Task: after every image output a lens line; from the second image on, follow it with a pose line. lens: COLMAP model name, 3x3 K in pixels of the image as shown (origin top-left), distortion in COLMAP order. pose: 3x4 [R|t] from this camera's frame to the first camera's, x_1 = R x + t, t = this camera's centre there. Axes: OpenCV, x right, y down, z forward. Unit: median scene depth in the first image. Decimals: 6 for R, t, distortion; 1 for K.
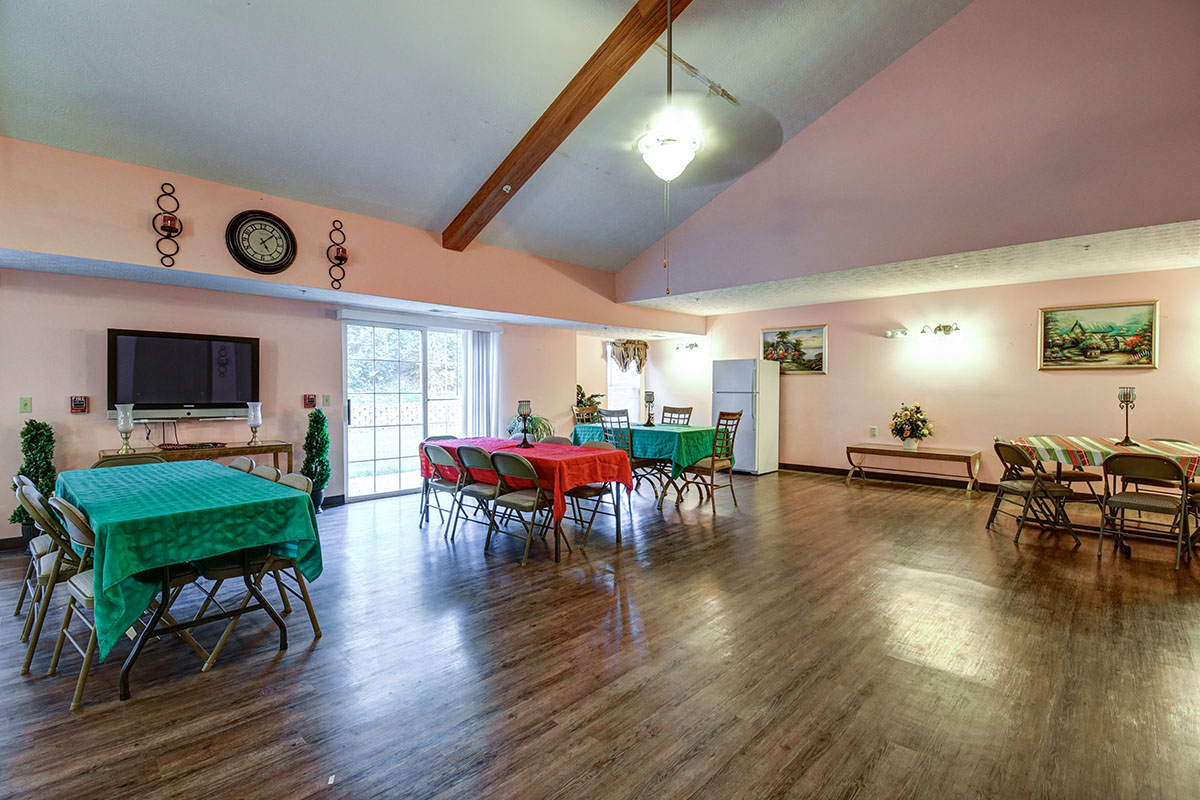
lens RADIAL K [[556.7, 0, 608.0], [0, 556.7, 396.9], [0, 0, 1]] dist [0.043783, -0.033233]
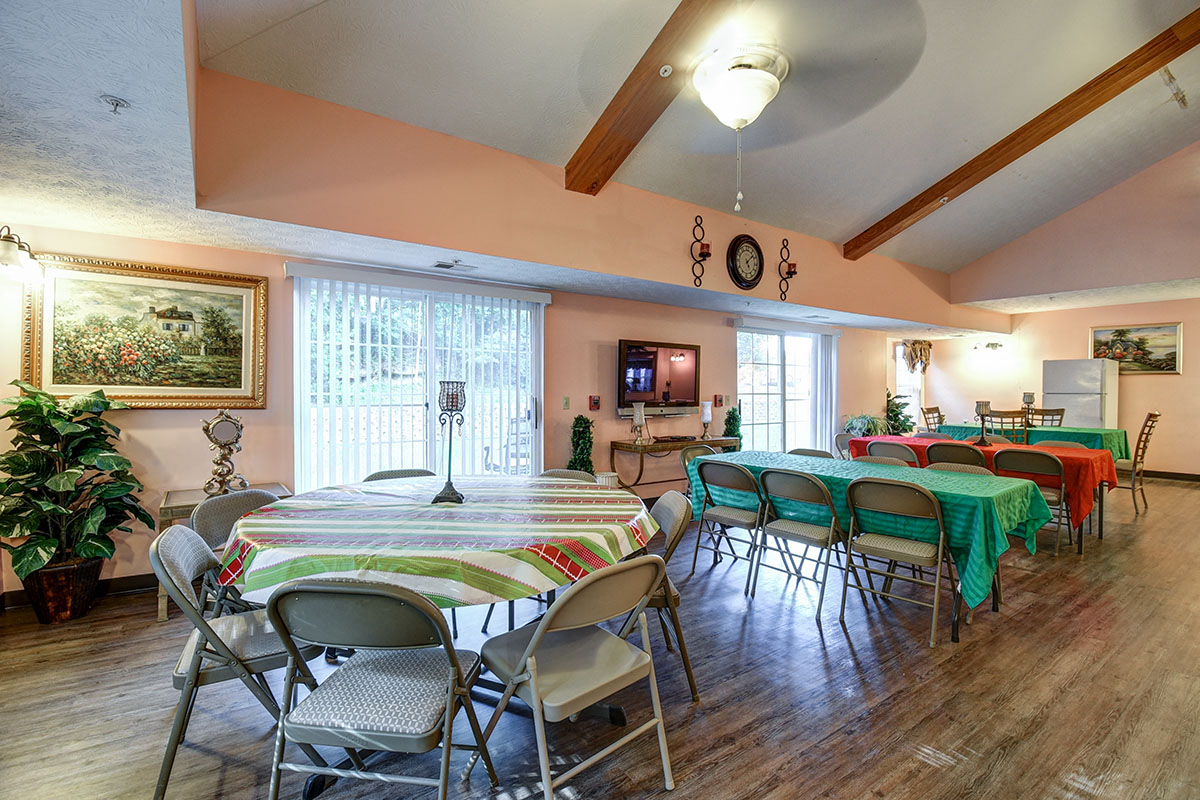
lens RADIAL K [[556.7, 0, 608.0], [0, 556.7, 396.9], [0, 0, 1]] dist [0.043783, -0.033233]
pose [[0.986130, 0.003892, -0.165928, -0.466743], [-0.003628, 0.999992, 0.001894, -0.001089], [0.165934, -0.001266, 0.986136, -0.110424]]
